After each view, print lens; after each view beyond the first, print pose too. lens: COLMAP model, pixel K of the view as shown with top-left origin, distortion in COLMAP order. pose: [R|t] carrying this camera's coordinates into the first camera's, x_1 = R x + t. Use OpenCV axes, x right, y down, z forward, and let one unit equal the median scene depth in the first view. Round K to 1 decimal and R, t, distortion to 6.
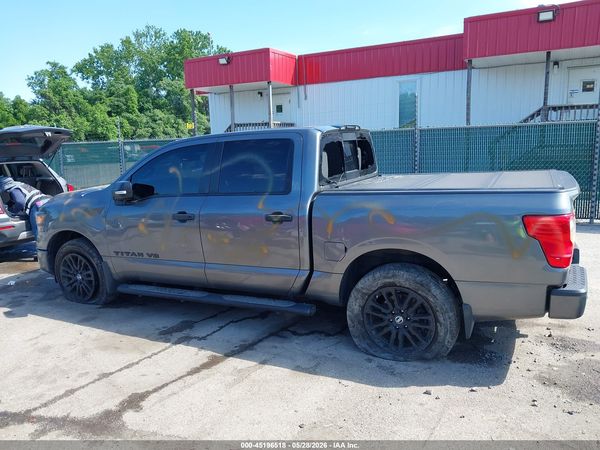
lens RADIAL K [[475.4, 0, 297.9], [0, 475.4, 221.2], [0, 0, 1]] dist [0.012837, -0.012560]
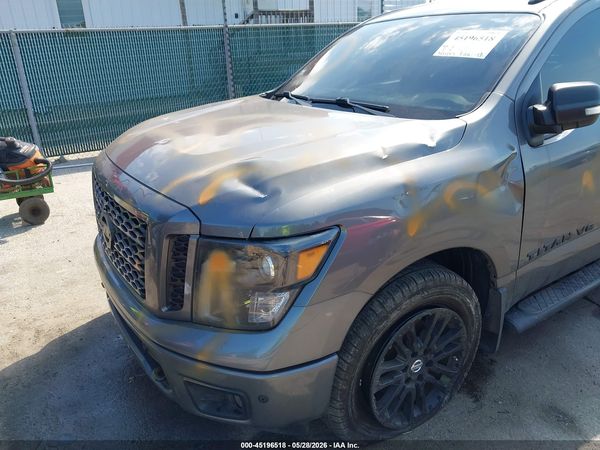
lens RADIAL K [[481.1, 0, 287.8], [0, 481.1, 226.6], [0, 0, 1]] dist [0.010592, -0.001054]
pose [[0.528196, -0.290648, 0.797830, -0.931146], [0.165013, 0.956816, 0.239321, -0.113790], [-0.832934, 0.005244, 0.553347, 1.038350]]
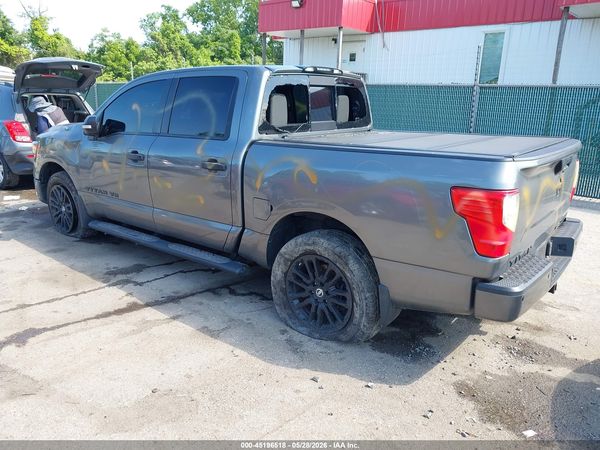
lens RADIAL K [[475.4, 0, 297.9], [0, 475.4, 221.2], [0, 0, 1]] dist [0.012837, -0.012560]
pose [[0.975465, 0.110798, -0.190242, 0.270221], [-0.092600, 0.990460, 0.102047, -0.008510], [0.199734, -0.081927, 0.976419, 0.121190]]
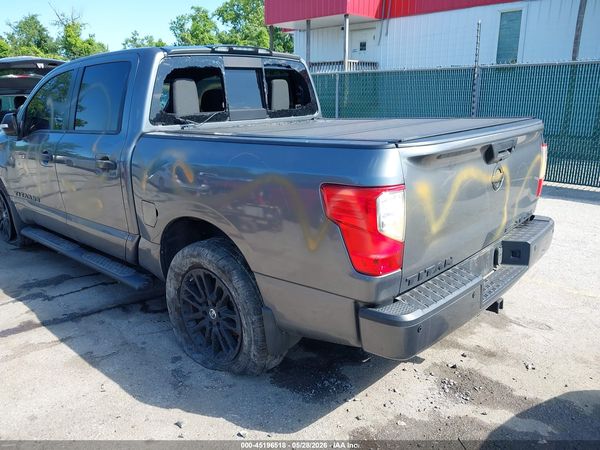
lens RADIAL K [[475.4, 0, 297.9], [0, 475.4, 221.2], [0, 0, 1]] dist [0.012837, -0.012560]
pose [[0.959493, 0.093388, -0.265804, 0.431772], [-0.064407, 0.991188, 0.115753, -0.022934], [0.274271, -0.093944, 0.957053, 0.288472]]
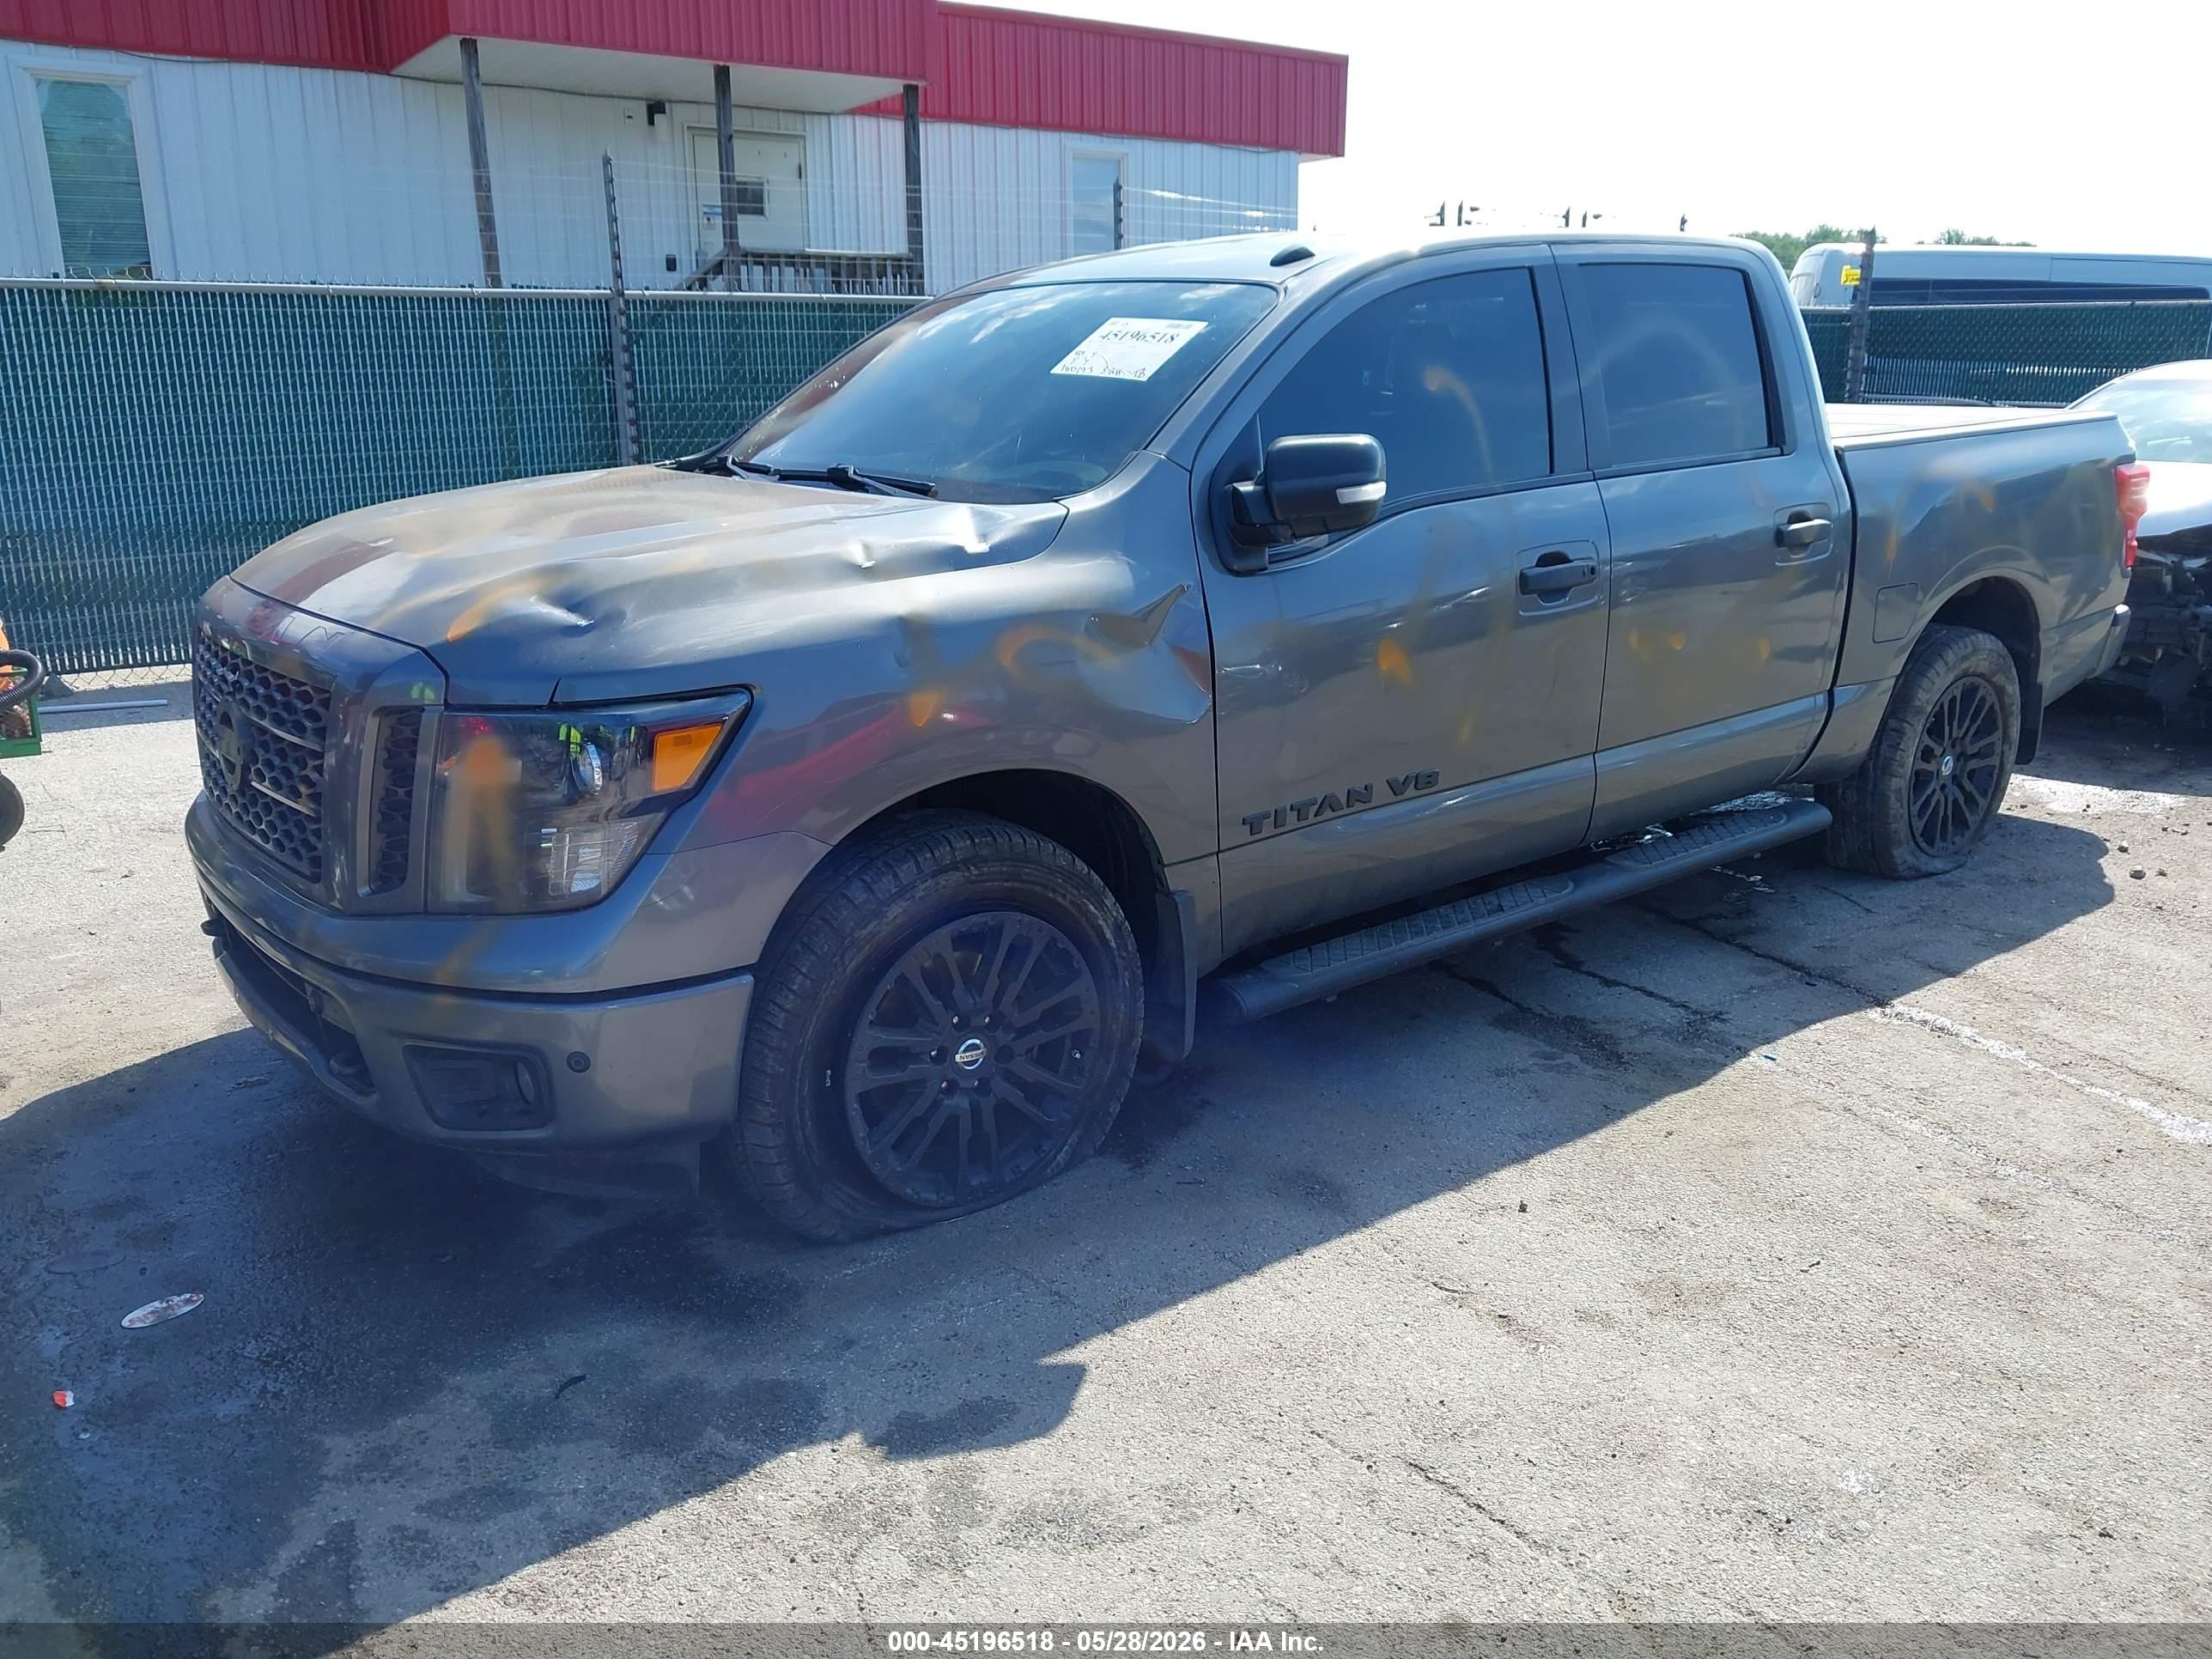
lens RADIAL K [[1752.8, 0, 1098.4], [0, 1752.8, 815.5], [0, 0, 1]] dist [0.012837, -0.012560]
pose [[0.425361, -0.195152, 0.883733, -1.133170], [0.142561, 0.978732, 0.147513, -0.053835], [-0.893725, 0.063239, 0.444136, 0.819305]]
